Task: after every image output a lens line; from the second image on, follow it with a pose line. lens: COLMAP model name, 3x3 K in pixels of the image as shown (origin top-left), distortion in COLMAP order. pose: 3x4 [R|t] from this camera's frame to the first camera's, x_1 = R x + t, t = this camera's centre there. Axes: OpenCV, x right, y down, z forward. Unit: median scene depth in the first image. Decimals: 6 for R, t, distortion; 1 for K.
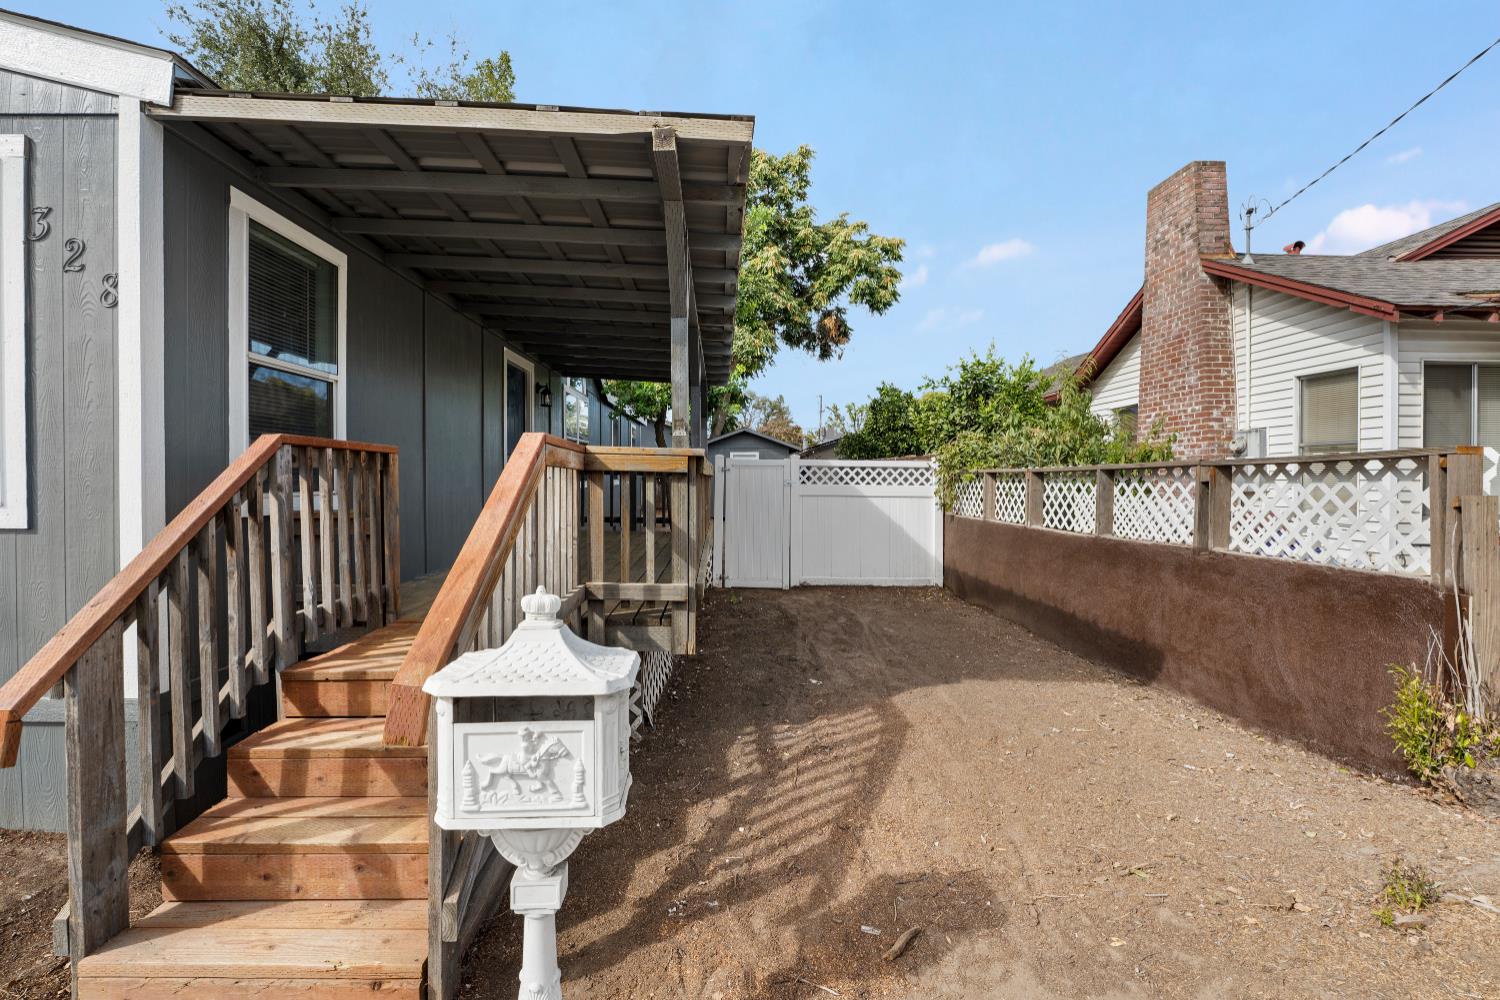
lens RADIAL K [[624.7, 0, 737.9], [0, 624.7, 483.5], [0, 0, 1]] dist [-0.021426, 0.000005]
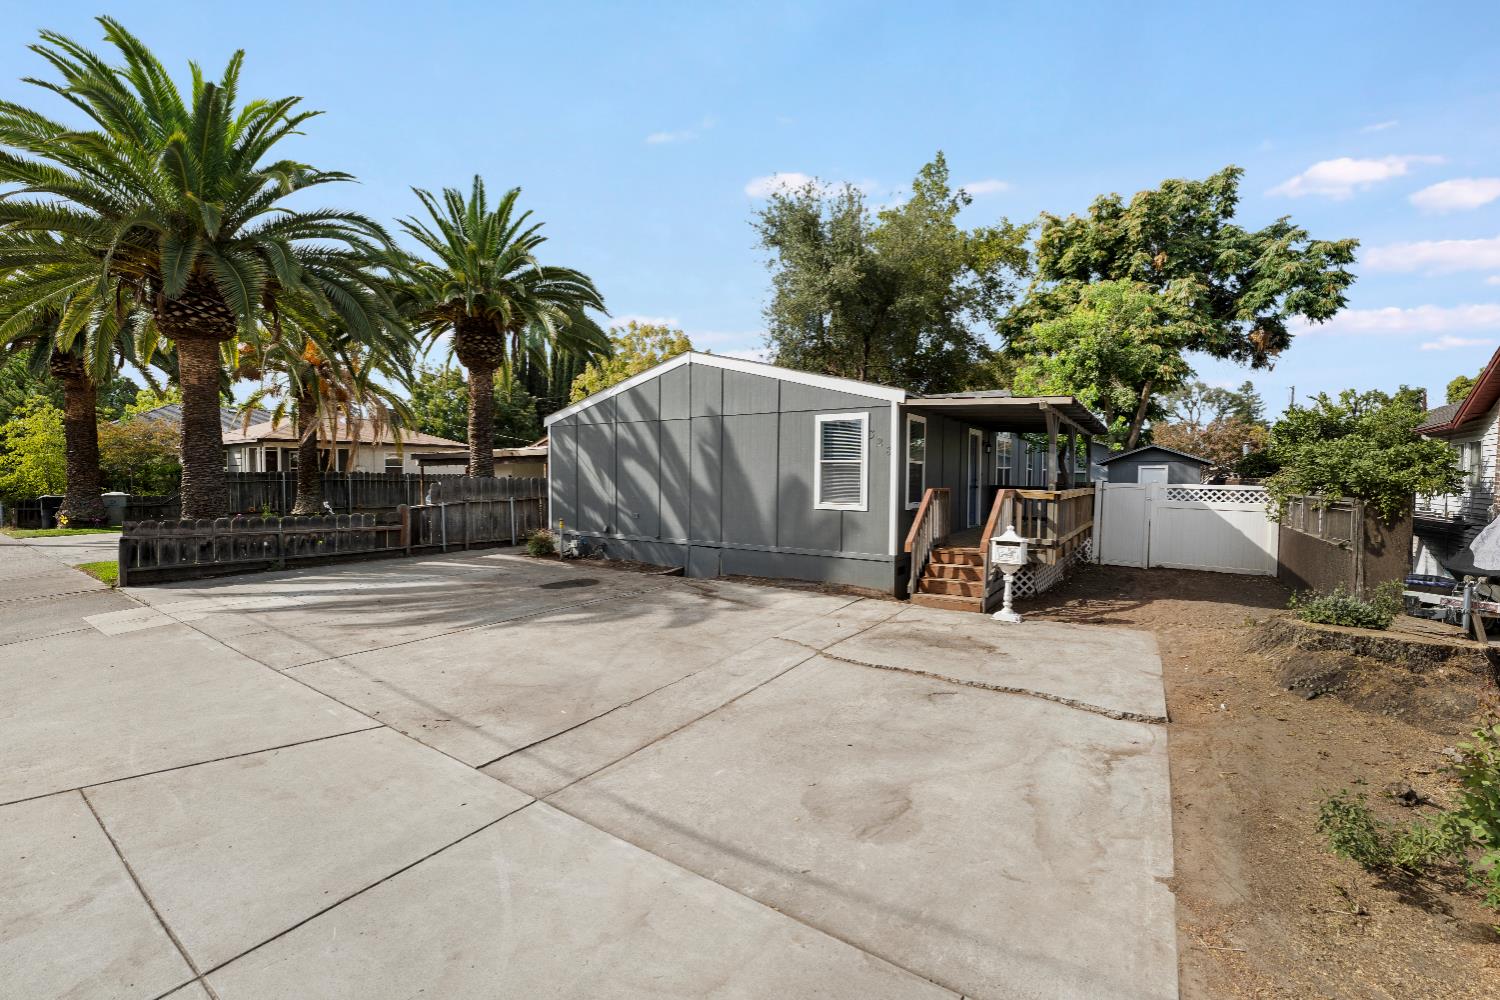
lens RADIAL K [[613.2, 0, 754.7], [0, 613.2, 497.7], [0, 0, 1]] dist [-0.026100, 0.000034]
pose [[0.813523, 0.026595, -0.580925, 0.157359], [-0.013489, 0.999548, 0.026870, -0.030847], [0.581377, -0.014023, 0.813514, -0.759158]]
